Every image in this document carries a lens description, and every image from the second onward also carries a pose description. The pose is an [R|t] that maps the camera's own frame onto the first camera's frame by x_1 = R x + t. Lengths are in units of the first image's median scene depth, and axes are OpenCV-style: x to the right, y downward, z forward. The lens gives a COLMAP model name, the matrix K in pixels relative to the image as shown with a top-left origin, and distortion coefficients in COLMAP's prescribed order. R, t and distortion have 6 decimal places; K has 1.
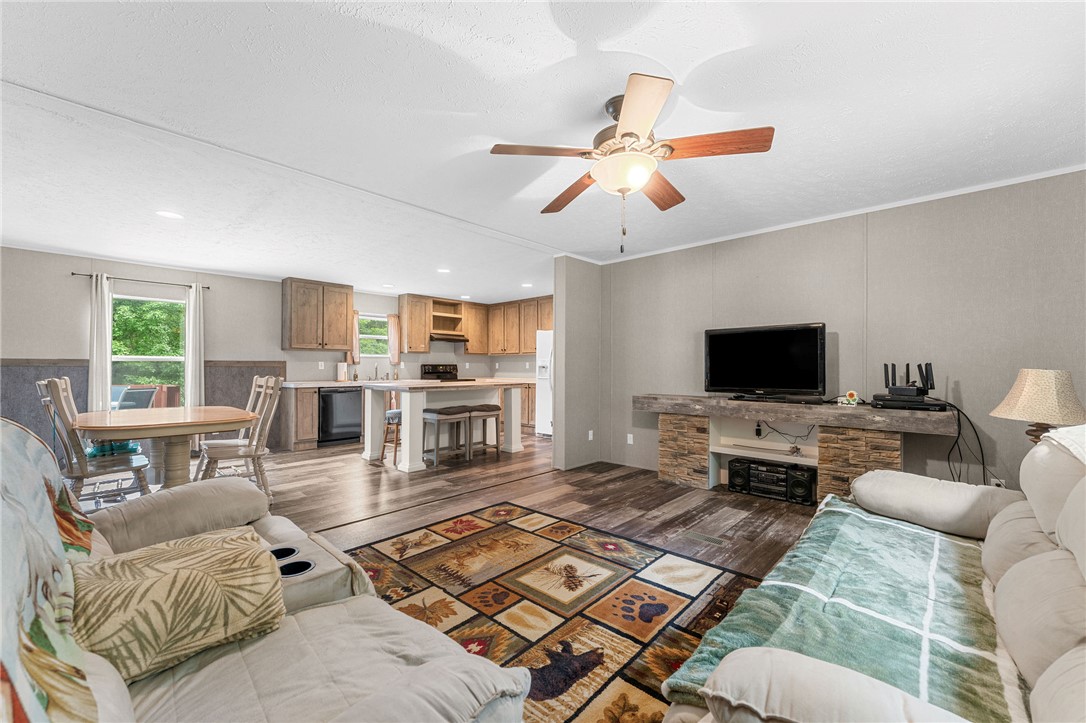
lens RADIAL K [[430.9, 0, 540.3], [0, 430.9, 363.7], [0, 0, 1]] dist [-0.000022, -0.000455]
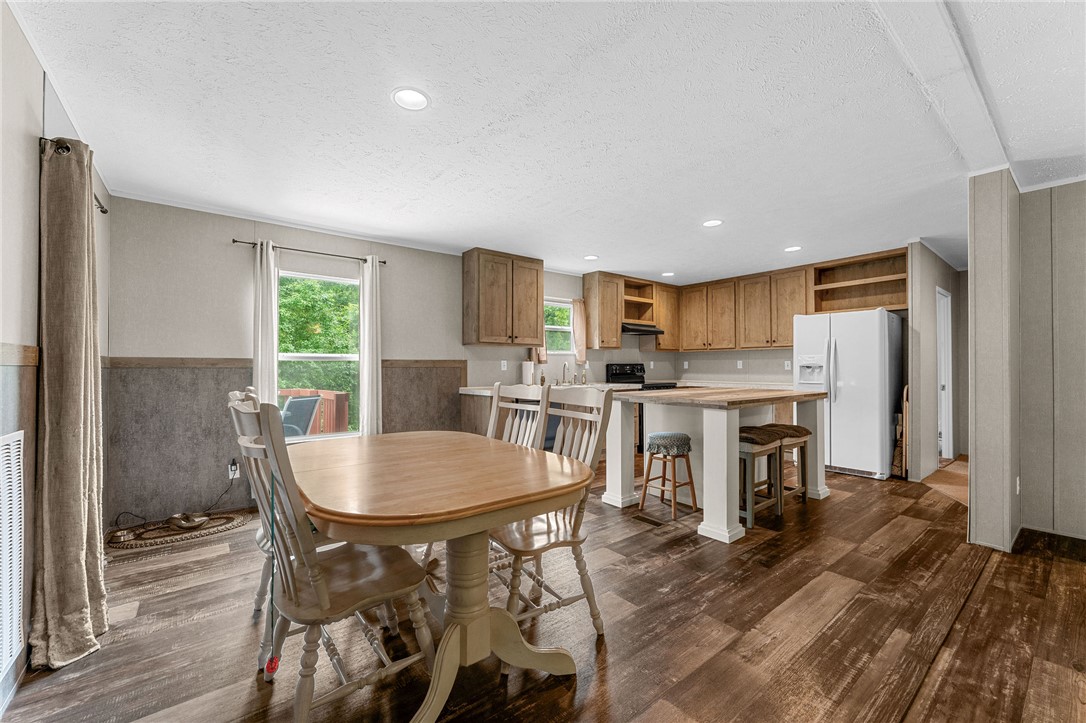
lens RADIAL K [[430.9, 0, 540.3], [0, 430.9, 363.7], [0, 0, 1]] dist [-0.000022, -0.000455]
pose [[0.988315, -0.003098, -0.152394, -0.321061], [0.003544, 0.999990, 0.002657, -0.000847], [0.152384, -0.003166, 0.988316, 0.248062]]
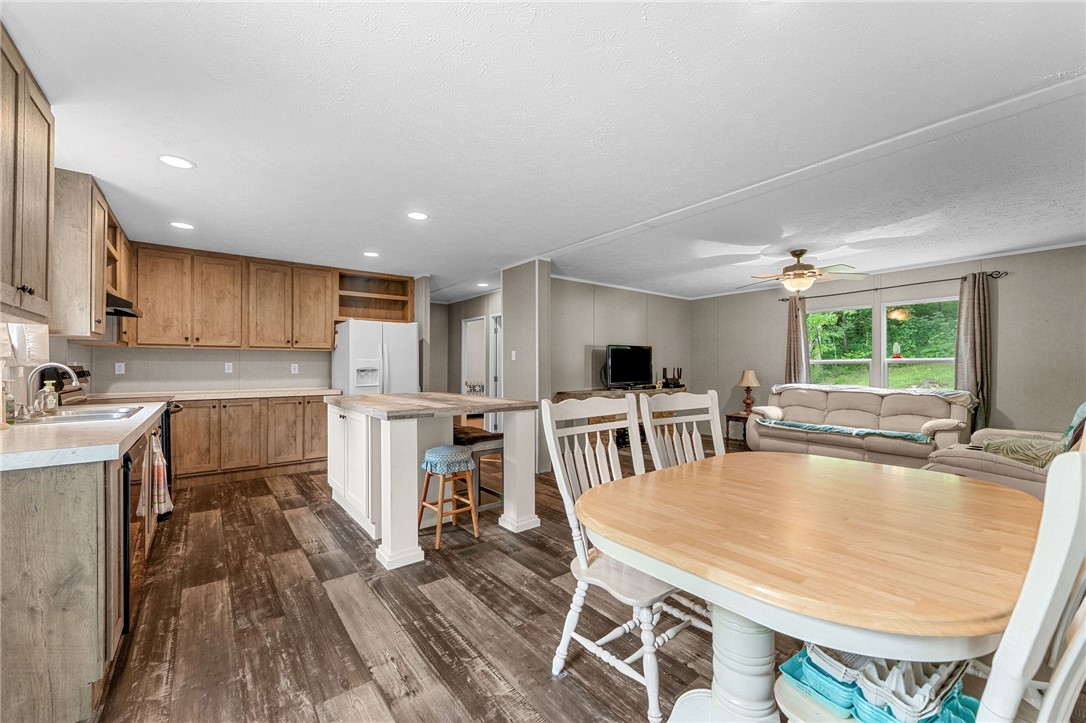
lens RADIAL K [[430.9, 0, 540.3], [0, 430.9, 363.7], [0, 0, 1]] dist [-0.000022, -0.000455]
pose [[0.154080, 0.006831, 0.988035, -0.670203], [-0.007935, 0.999952, -0.005676, -0.001745], [-0.988026, -0.006965, 0.154127, 0.607304]]
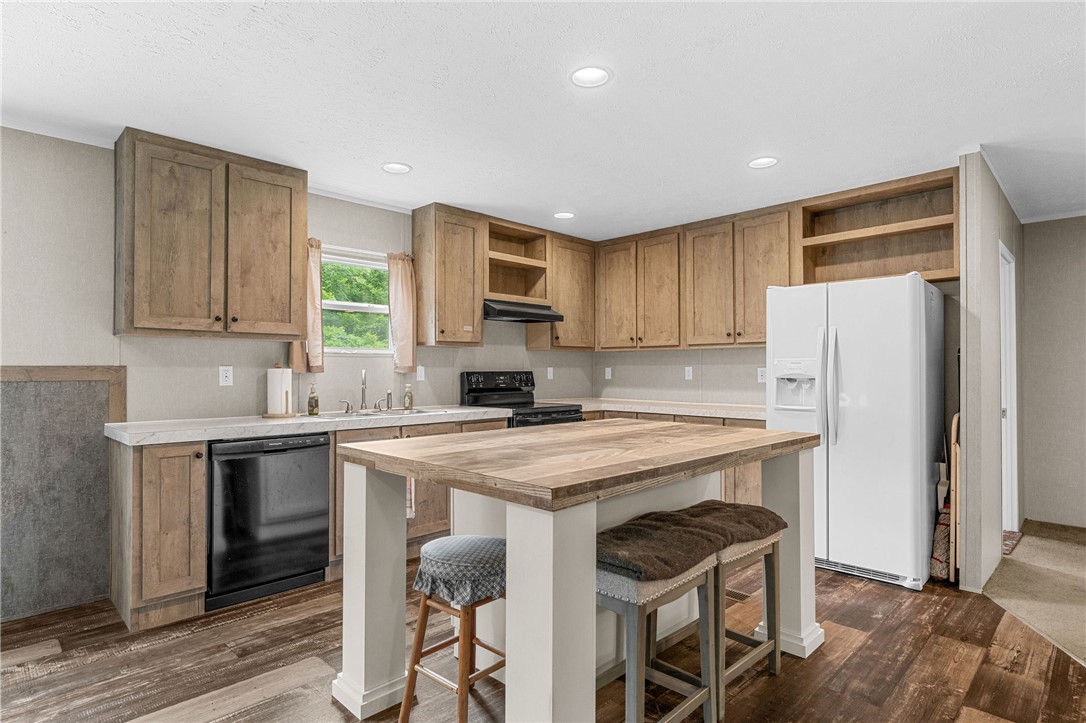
lens RADIAL K [[575.6, 0, 538.6], [0, 575.6, 364.4], [0, 0, 1]] dist [-0.001042, 0.000366]
pose [[0.999385, -0.000743, -0.035050, -0.204975], [0.000701, 0.999999, -0.001225, -0.005578], [0.035051, 0.001200, 0.999385, 0.482904]]
